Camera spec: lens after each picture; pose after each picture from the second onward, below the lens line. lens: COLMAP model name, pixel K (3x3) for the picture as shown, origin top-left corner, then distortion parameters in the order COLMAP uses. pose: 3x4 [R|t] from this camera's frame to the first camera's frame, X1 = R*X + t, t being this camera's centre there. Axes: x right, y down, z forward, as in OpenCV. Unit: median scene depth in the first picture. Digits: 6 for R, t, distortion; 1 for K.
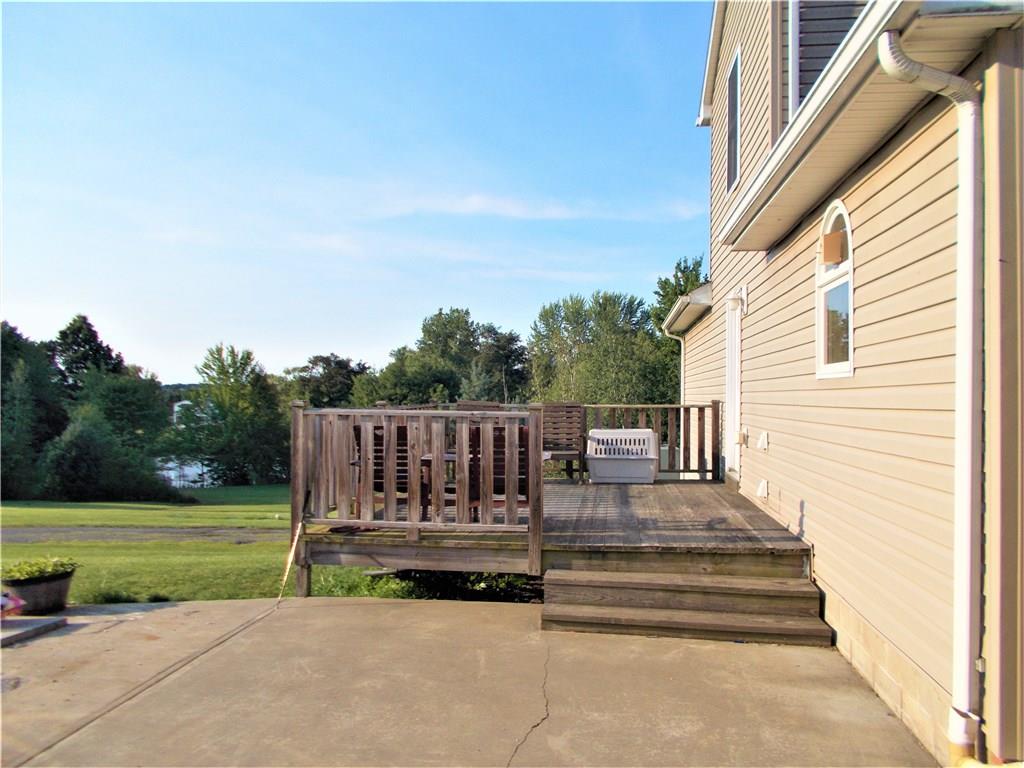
lens RADIAL K [[765.5, 0, 512.3], [0, 765.5, 389.7], [0, 0, 1]] dist [-0.000555, -0.009766]
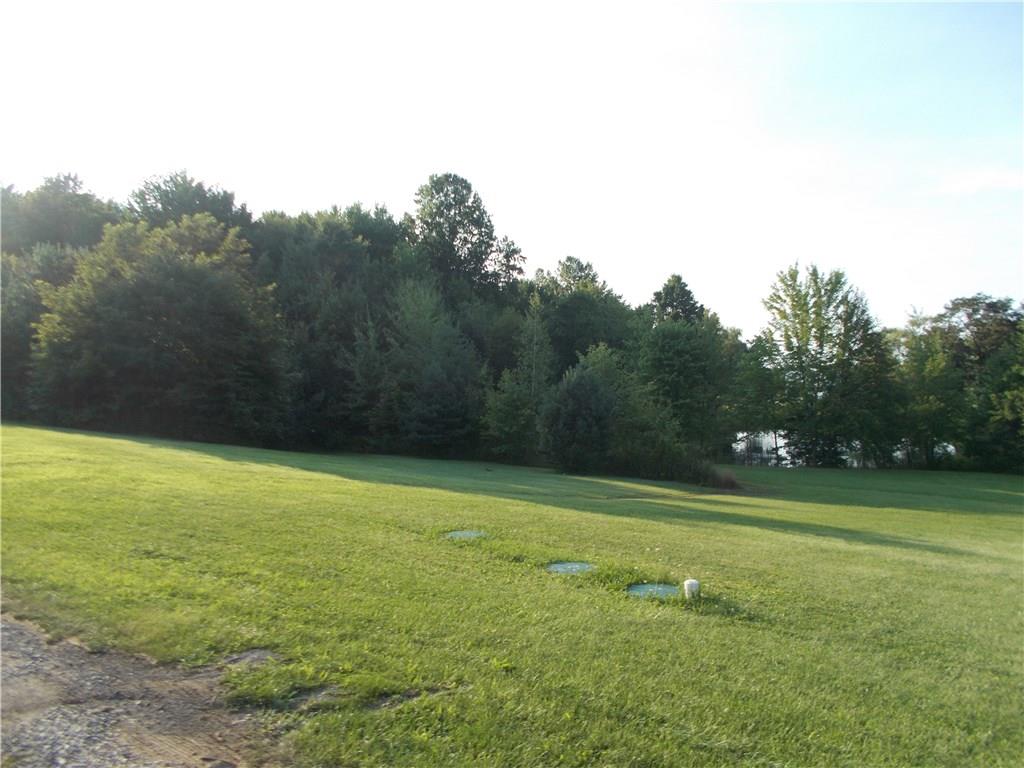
lens RADIAL K [[765.5, 0, 511.8], [0, 765.5, 386.6], [0, 0, 1]] dist [-0.000555, -0.009766]
pose [[0.706088, -0.004429, -0.708110, -0.066530], [0.019868, 0.999711, 0.013558, 0.035998], [0.707846, -0.023642, 0.705972, 0.304672]]
